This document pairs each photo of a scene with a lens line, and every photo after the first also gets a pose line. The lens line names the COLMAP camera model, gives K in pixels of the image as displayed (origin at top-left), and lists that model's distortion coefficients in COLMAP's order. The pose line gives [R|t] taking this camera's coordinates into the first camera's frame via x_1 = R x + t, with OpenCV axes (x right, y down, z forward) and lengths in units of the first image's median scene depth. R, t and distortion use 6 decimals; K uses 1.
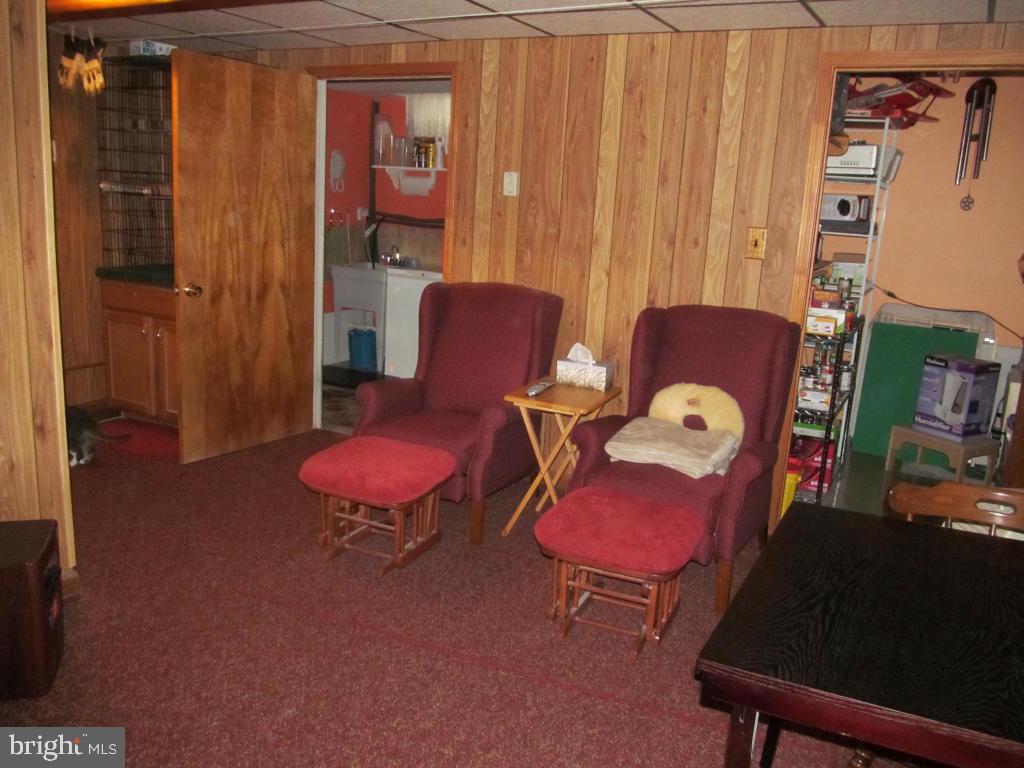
lens RADIAL K [[847.1, 0, 512.0], [0, 847.1, 384.0], [0, 0, 1]] dist [-0.060550, 0.020177]
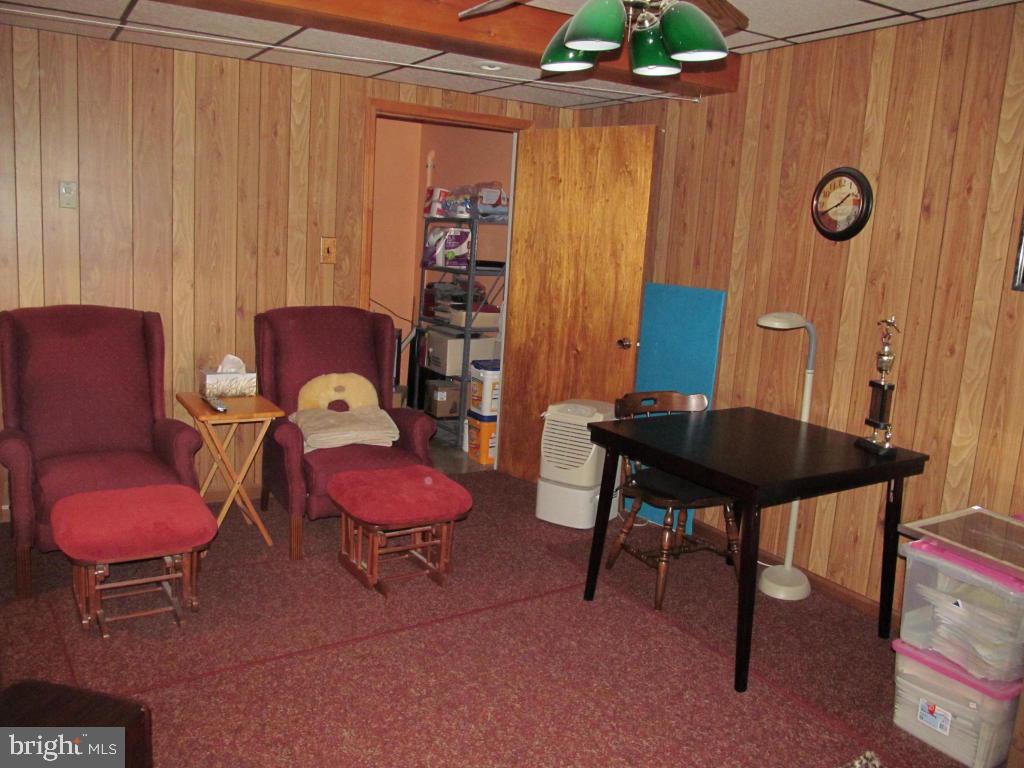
lens RADIAL K [[841.2, 0, 498.4], [0, 841.2, 386.1], [0, 0, 1]] dist [-0.066134, 0.052211]
pose [[0.528822, -0.170207, 0.831491, -0.596218], [0.153874, 0.982677, 0.103292, -0.063986], [-0.834668, 0.073322, 0.545852, 0.167079]]
